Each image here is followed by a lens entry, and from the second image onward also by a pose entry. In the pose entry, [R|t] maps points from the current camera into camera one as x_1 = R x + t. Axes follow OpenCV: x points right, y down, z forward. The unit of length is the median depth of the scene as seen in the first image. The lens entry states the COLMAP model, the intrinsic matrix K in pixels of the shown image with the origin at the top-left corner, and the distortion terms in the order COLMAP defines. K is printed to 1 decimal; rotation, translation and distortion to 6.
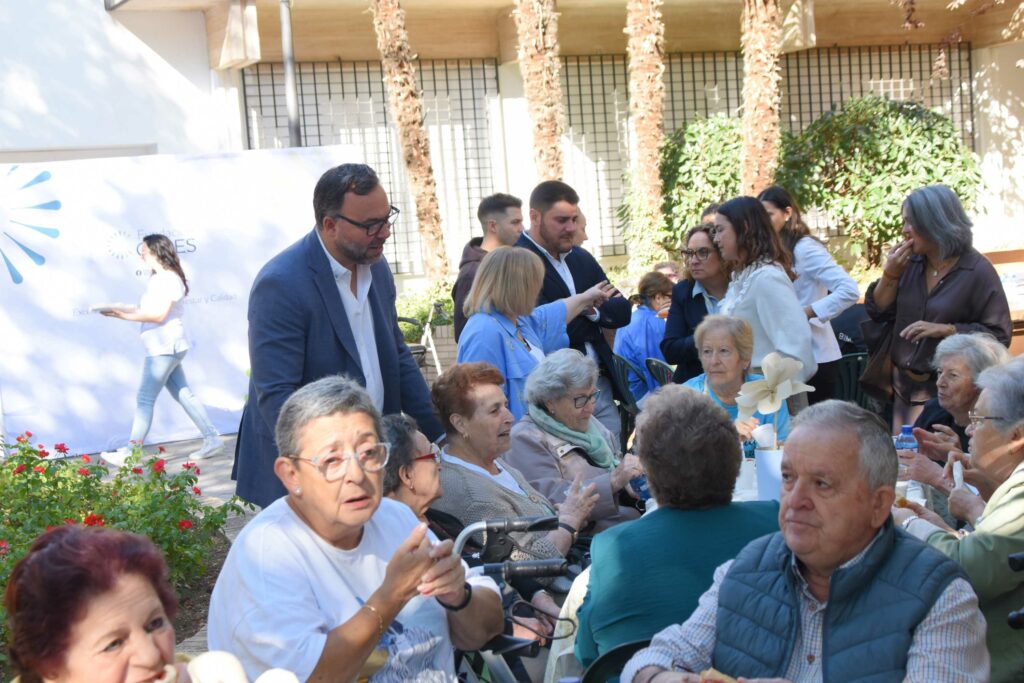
lens RADIAL K [[1685.1, 0, 512.0], [0, 1685.1, 341.5], [0, 0, 1]] dist [-0.036018, -0.037838]
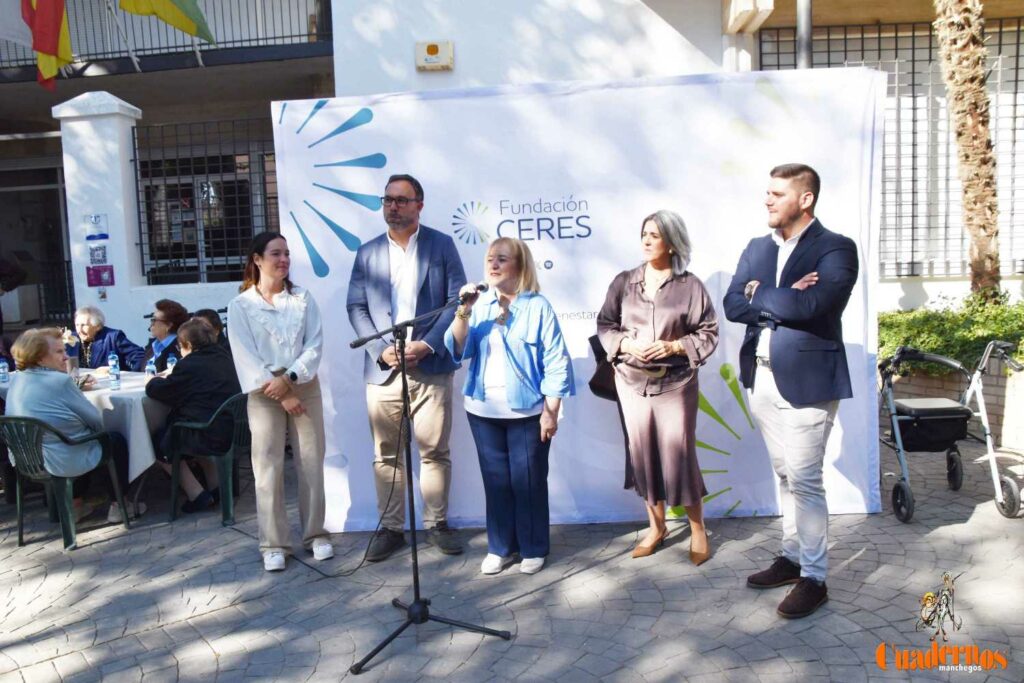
lens RADIAL K [[896.4, 0, 512.0], [0, 896.4, 341.5], [0, 0, 1]] dist [-0.012277, -0.002730]
pose [[0.878589, 0.093059, -0.468425, -0.041167], [-0.062727, 0.994821, 0.079982, -0.032101], [0.473442, -0.040889, 0.879876, 0.542633]]
